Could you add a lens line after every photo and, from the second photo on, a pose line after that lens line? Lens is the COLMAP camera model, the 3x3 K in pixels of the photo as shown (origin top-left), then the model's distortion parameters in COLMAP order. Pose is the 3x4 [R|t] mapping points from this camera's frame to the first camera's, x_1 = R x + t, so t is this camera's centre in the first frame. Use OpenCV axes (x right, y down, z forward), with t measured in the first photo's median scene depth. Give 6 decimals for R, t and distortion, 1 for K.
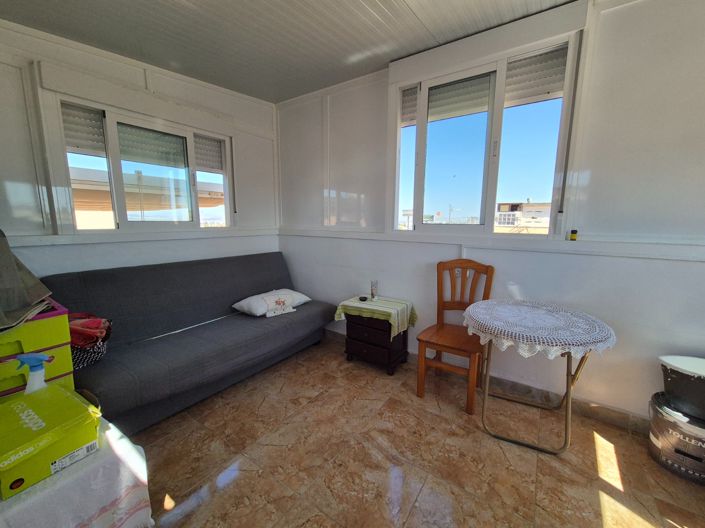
lens RADIAL K [[291.1, 0, 356.4], [0, 291.1, 263.5], [0, 0, 1]] dist [0.001984, 0.000348]
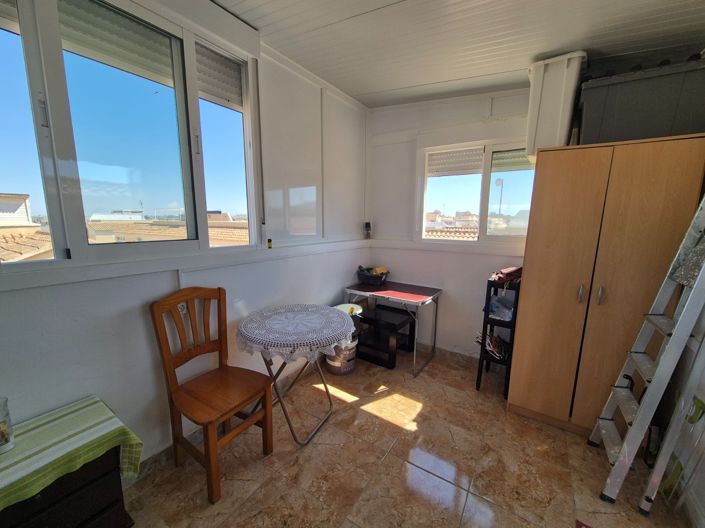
lens RADIAL K [[291.1, 0, 356.4], [0, 291.1, 263.5], [0, 0, 1]] dist [0.001984, 0.000348]
pose [[-0.024961, -0.160882, 0.986658, -0.426149], [0.136022, 0.977240, 0.162787, -0.166003], [-0.990391, 0.138270, -0.002509, 0.698435]]
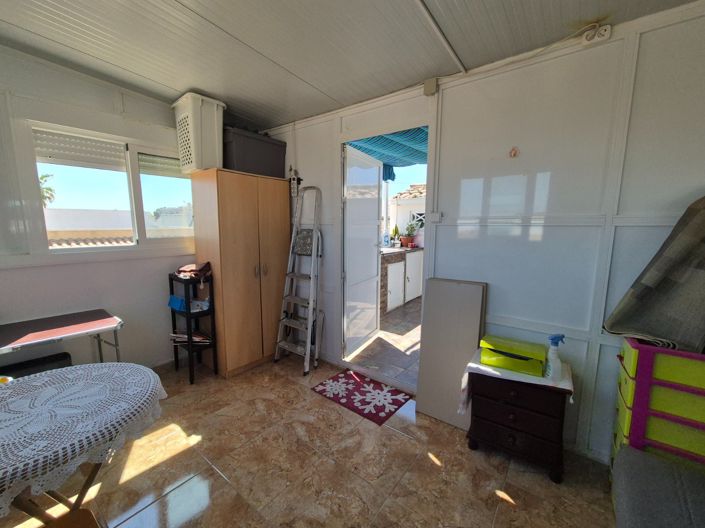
lens RADIAL K [[291.1, 0, 356.4], [0, 291.1, 263.5], [0, 0, 1]] dist [0.001984, 0.000348]
pose [[-0.997746, -0.021355, 0.063622, -0.089016], [-0.002770, 0.960314, 0.278906, -0.258109], [-0.067053, 0.278101, -0.958209, 1.347792]]
